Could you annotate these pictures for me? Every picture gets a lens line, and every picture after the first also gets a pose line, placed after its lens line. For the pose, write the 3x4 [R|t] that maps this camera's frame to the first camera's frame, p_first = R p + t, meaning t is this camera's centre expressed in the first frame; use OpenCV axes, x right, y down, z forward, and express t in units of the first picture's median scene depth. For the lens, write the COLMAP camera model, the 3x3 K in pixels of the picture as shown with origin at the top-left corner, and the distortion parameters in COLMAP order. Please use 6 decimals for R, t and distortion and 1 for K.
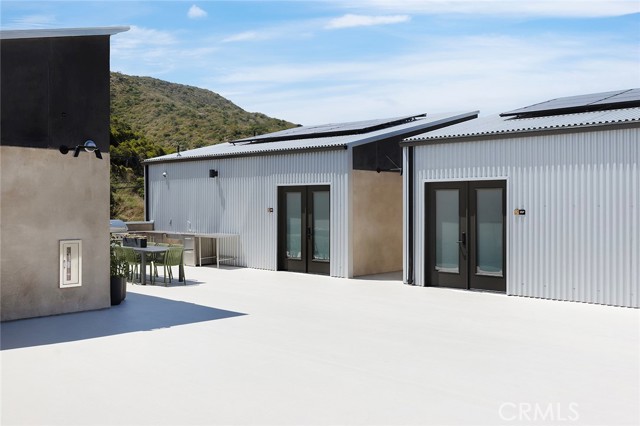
lens RADIAL K [[628.5, 0, 320.5], [0, 628.5, 227.6], [0, 0, 1]] dist [-0.001663, 0.004882]
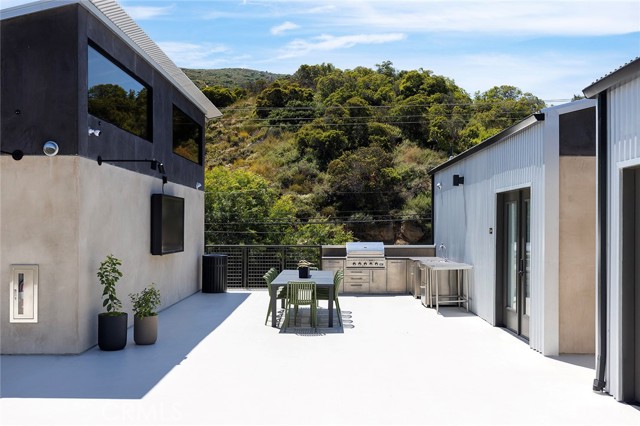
lens RADIAL K [[628.5, 0, 320.5], [0, 628.5, 227.6], [0, 0, 1]] dist [-0.001663, 0.004882]
pose [[0.683917, -0.001071, -0.729559, 0.446683], [-0.025501, 0.999353, -0.025373, -0.017184], [0.729114, 0.035957, 0.683447, 0.699811]]
